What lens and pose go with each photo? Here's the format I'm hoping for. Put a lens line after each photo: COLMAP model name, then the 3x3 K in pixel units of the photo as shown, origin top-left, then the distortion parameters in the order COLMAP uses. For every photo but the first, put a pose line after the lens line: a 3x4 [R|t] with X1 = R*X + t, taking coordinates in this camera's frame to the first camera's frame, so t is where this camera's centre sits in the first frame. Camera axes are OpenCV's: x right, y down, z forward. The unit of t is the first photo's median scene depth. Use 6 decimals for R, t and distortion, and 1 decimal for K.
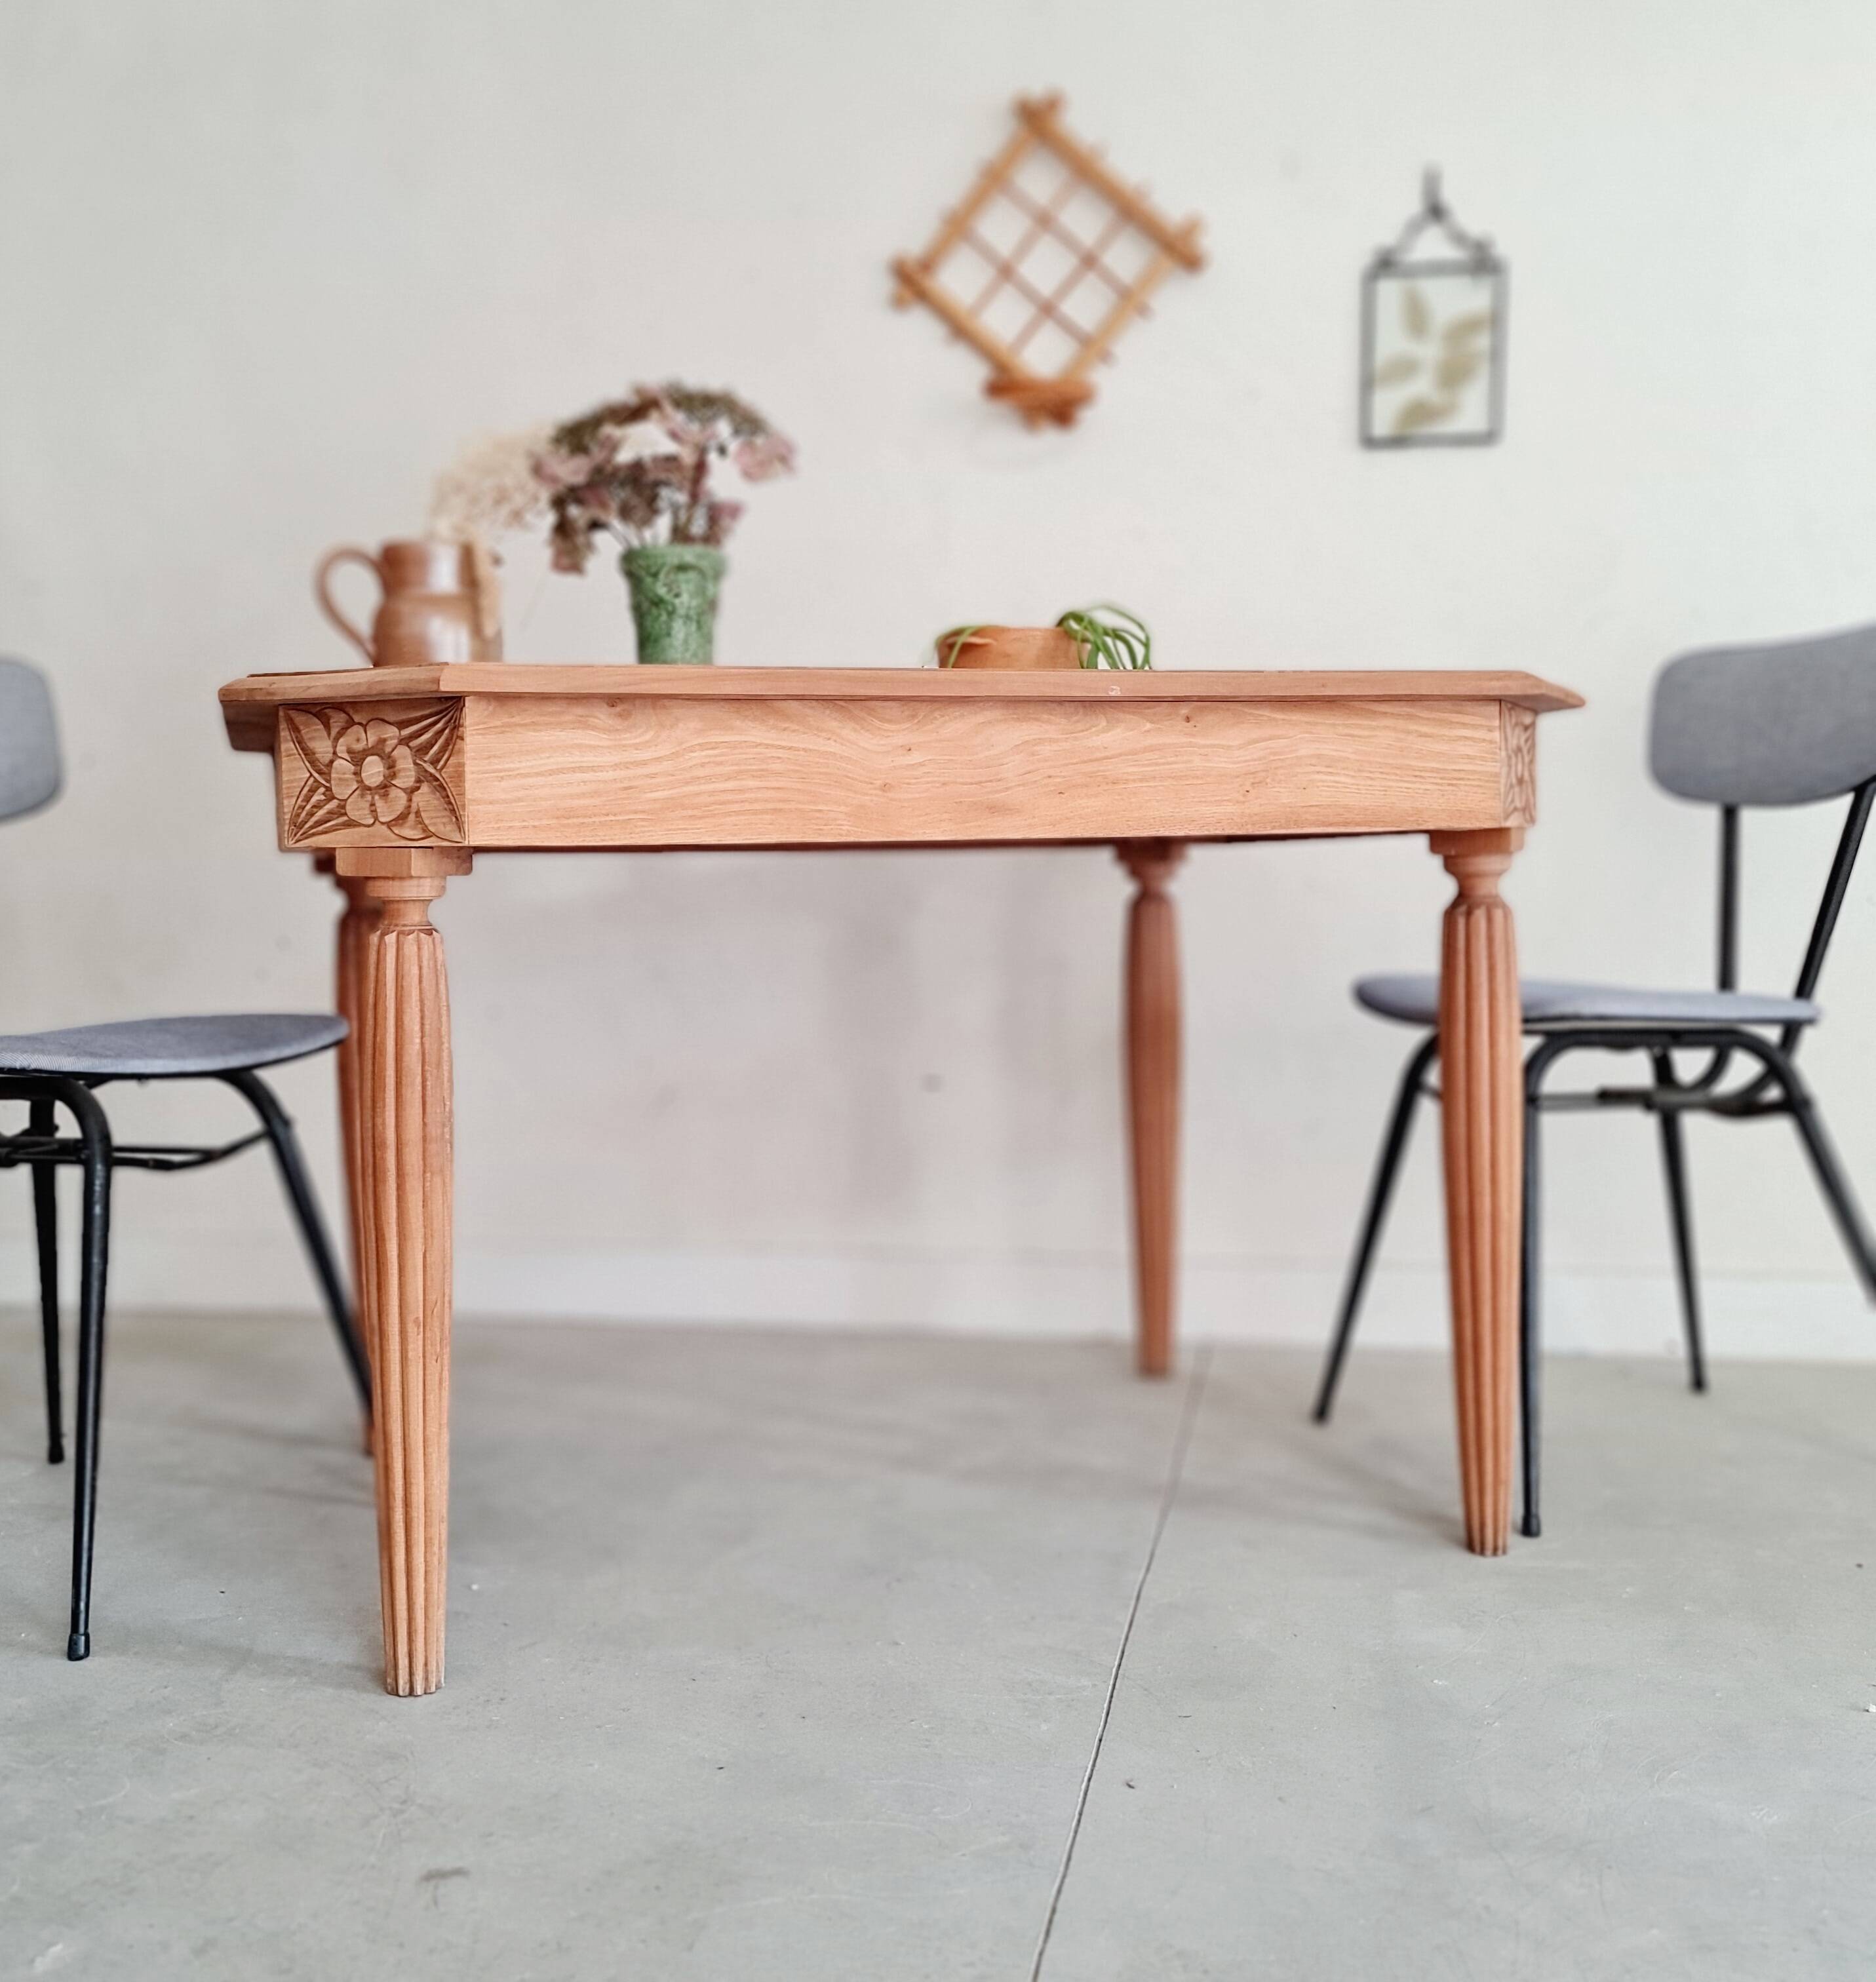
lens RADIAL K [[2000.6, 0, 891.5], [0, 2000.6, 966.9], [0, 0, 1]] dist [0.037852, 0.029495]
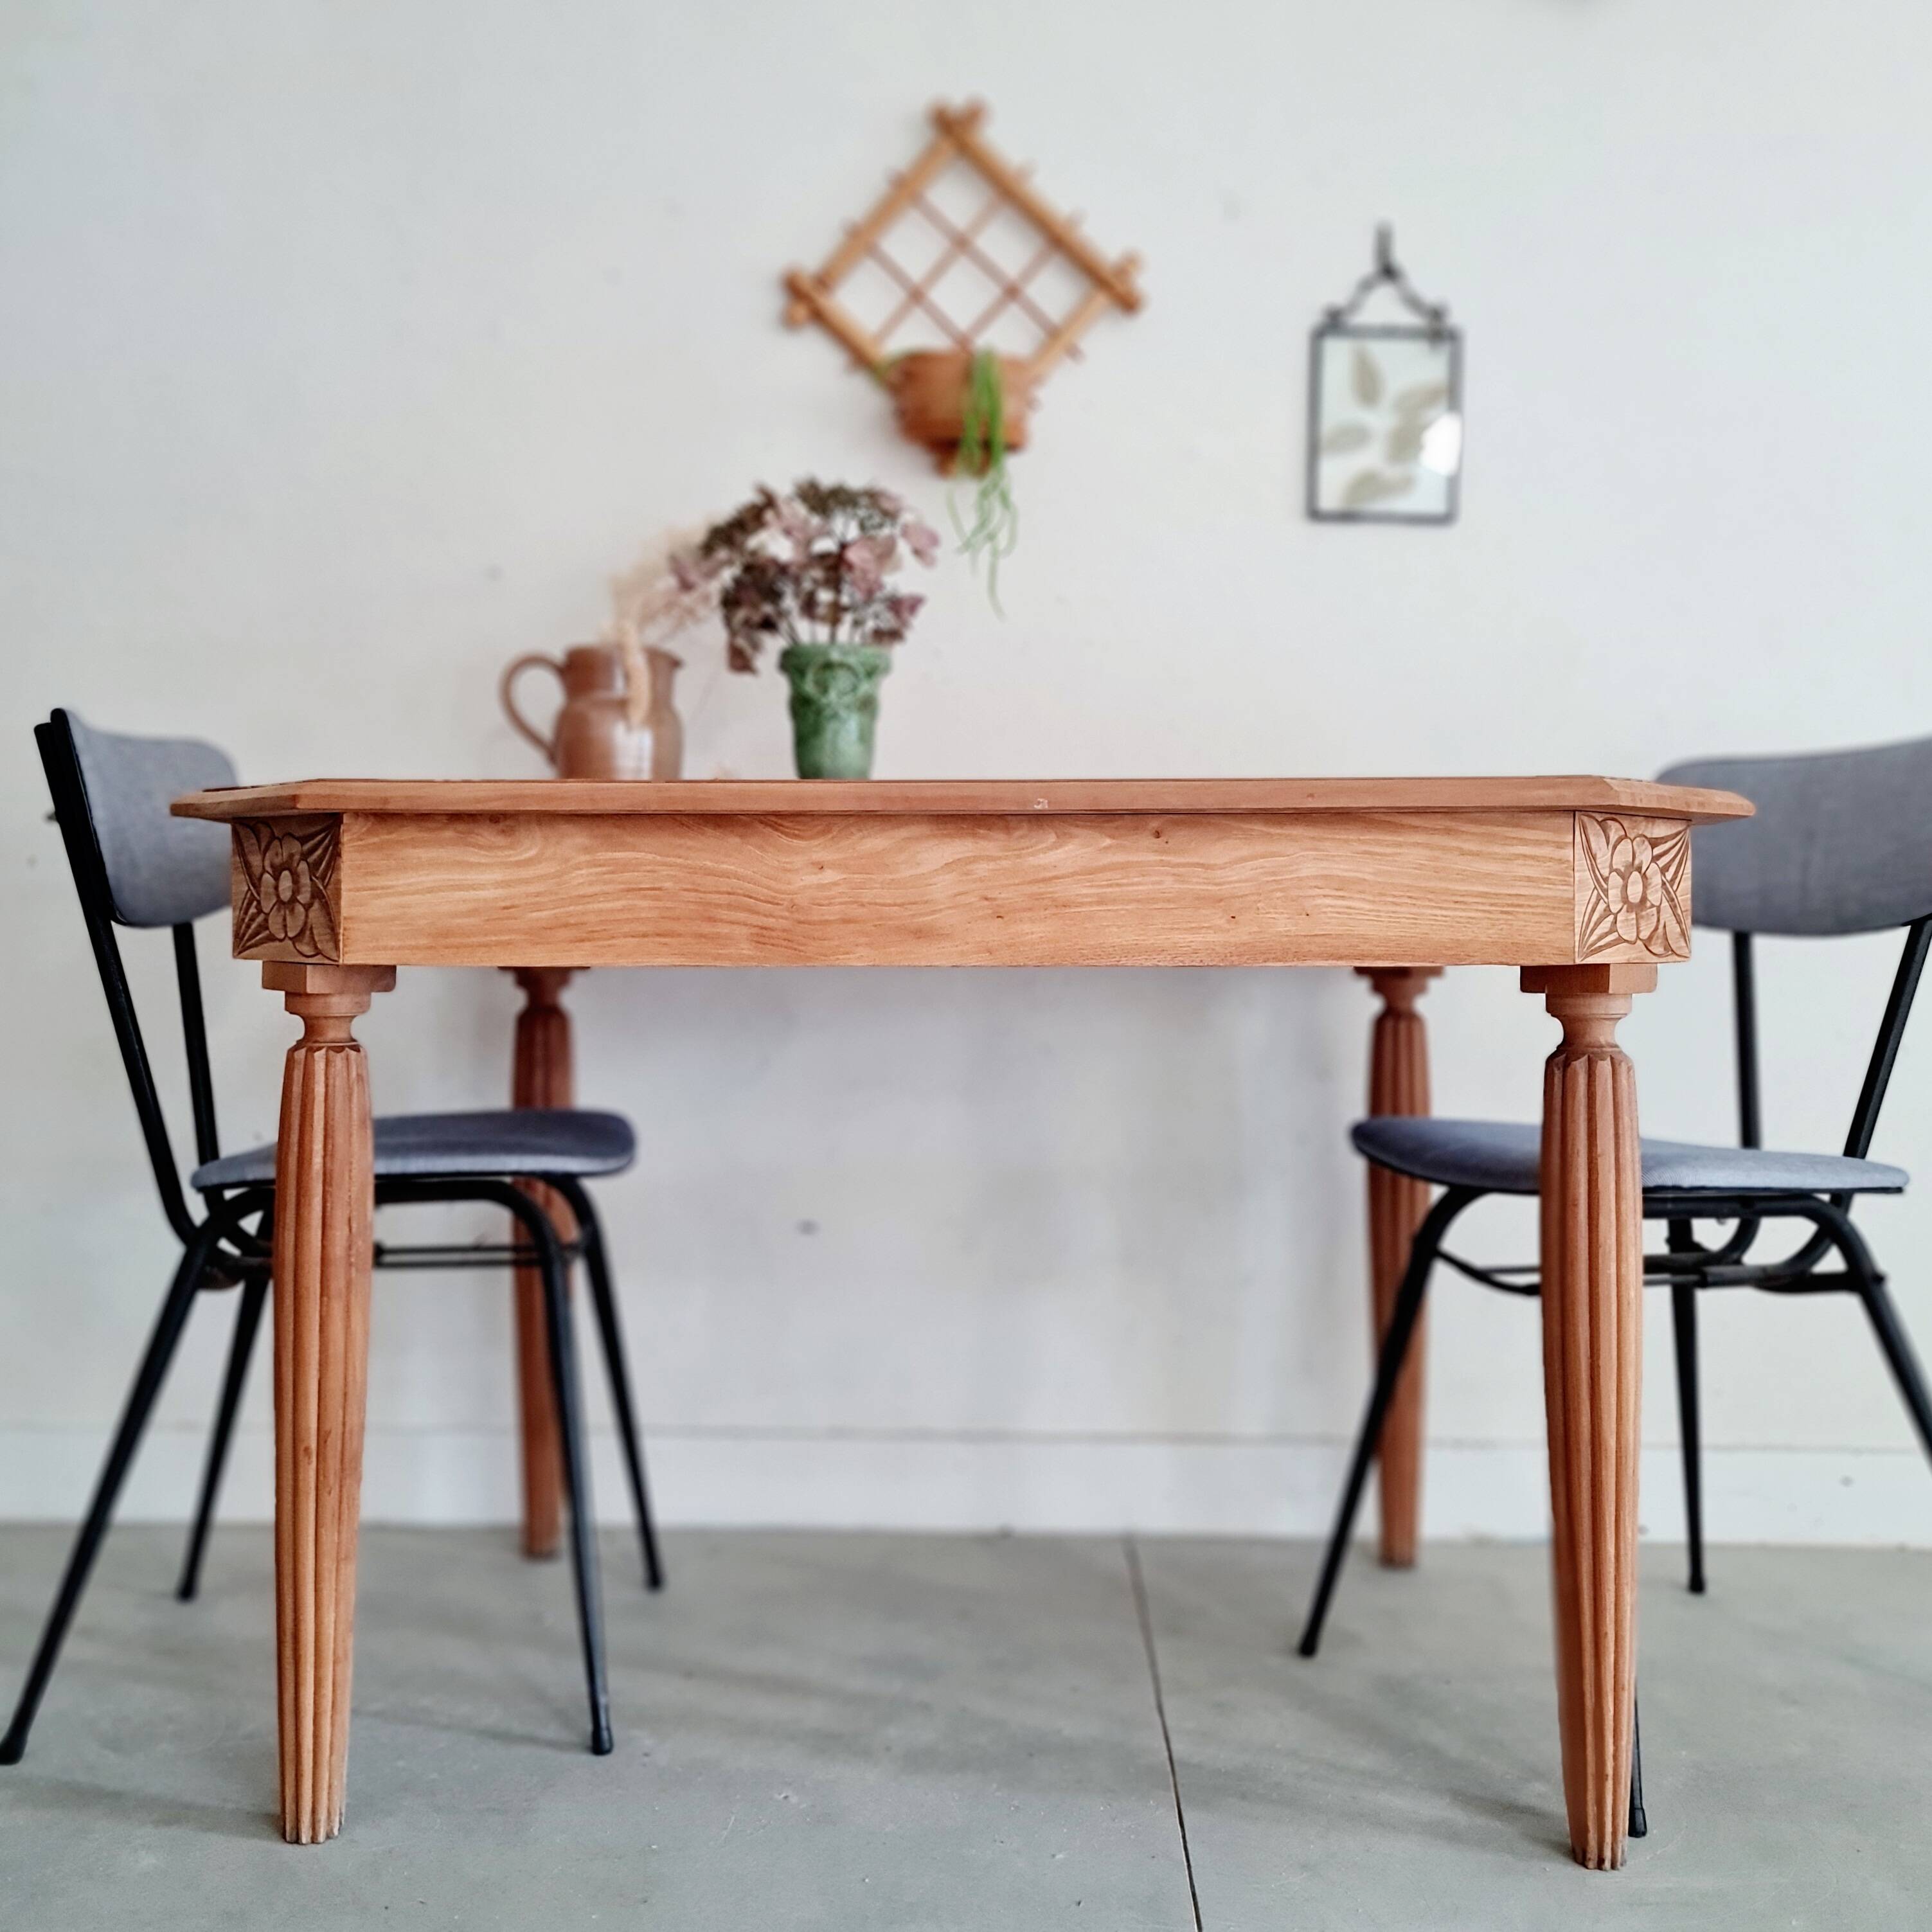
lens RADIAL K [[1944.7, 0, 980.0], [0, 1944.7, 928.2], [0, 0, 1]] dist [0.045982, -0.032343]
pose [[0.949419, 0.020231, -0.313361, 0.363671], [-0.036364, 0.998292, -0.045724, -0.044078], [0.311901, 0.054806, 0.948533, 0.186973]]
